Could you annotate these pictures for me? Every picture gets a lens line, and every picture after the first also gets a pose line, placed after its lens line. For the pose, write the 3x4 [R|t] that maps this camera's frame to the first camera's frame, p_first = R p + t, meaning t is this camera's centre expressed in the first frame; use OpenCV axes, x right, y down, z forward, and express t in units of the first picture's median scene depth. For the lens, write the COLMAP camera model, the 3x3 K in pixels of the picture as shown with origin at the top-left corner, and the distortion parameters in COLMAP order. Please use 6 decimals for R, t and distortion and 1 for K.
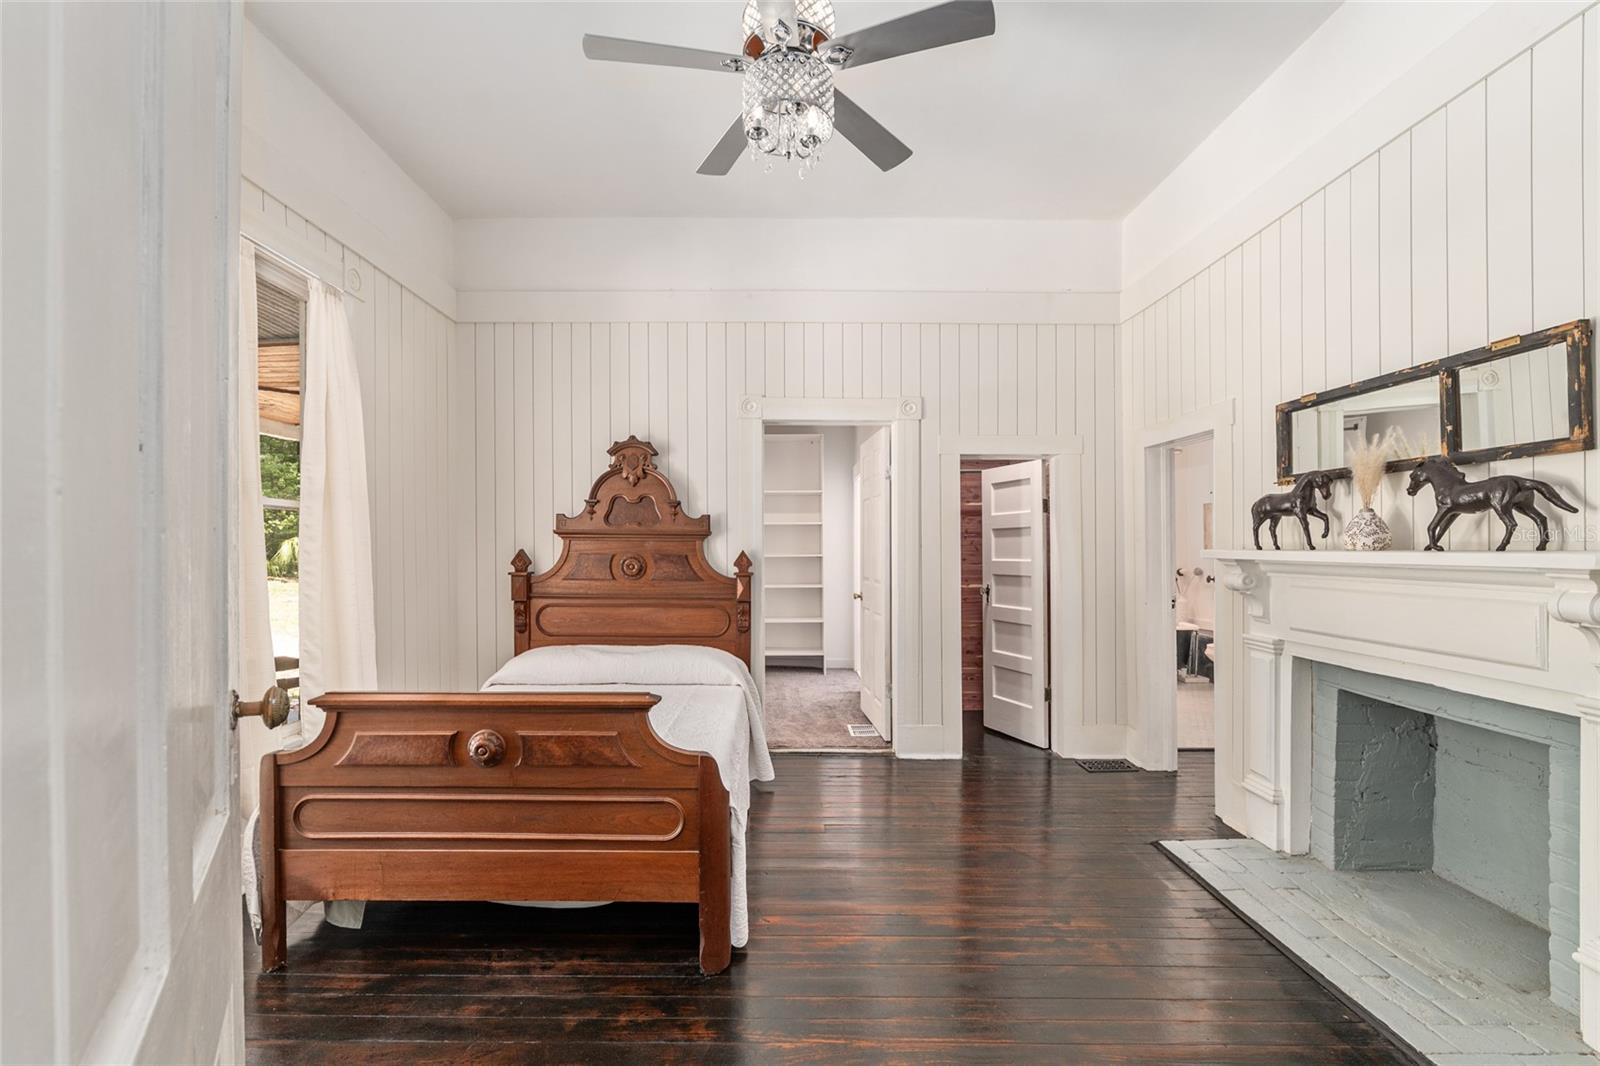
lens RADIAL K [[667.1, 0, 772.7], [0, 667.1, 544.7], [0, 0, 1]] dist [-0.012805, 0.000132]
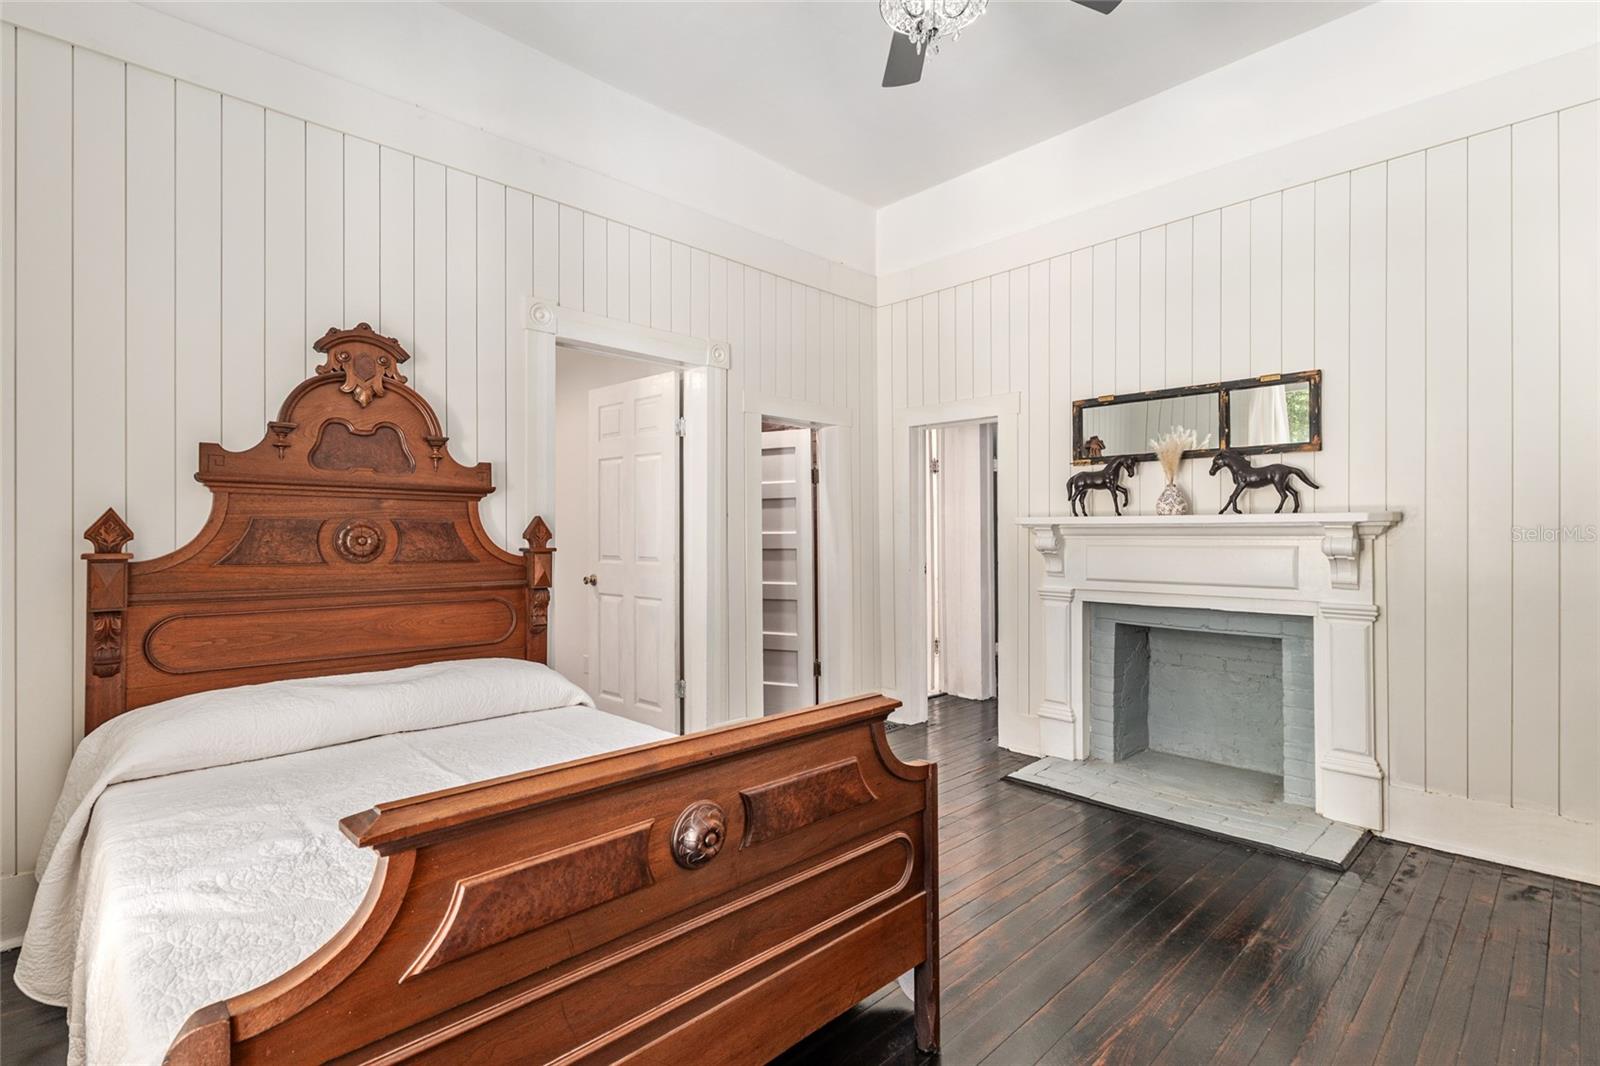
lens RADIAL K [[755.2, 0, 799.1], [0, 755.2, 520.5], [0, 0, 1]] dist [0.000076, -0.000470]
pose [[0.711059, 0.010910, 0.703047, -0.622759], [-0.001192, 0.999897, -0.014311, 0.036195], [-0.703131, 0.009338, 0.710999, 0.362406]]
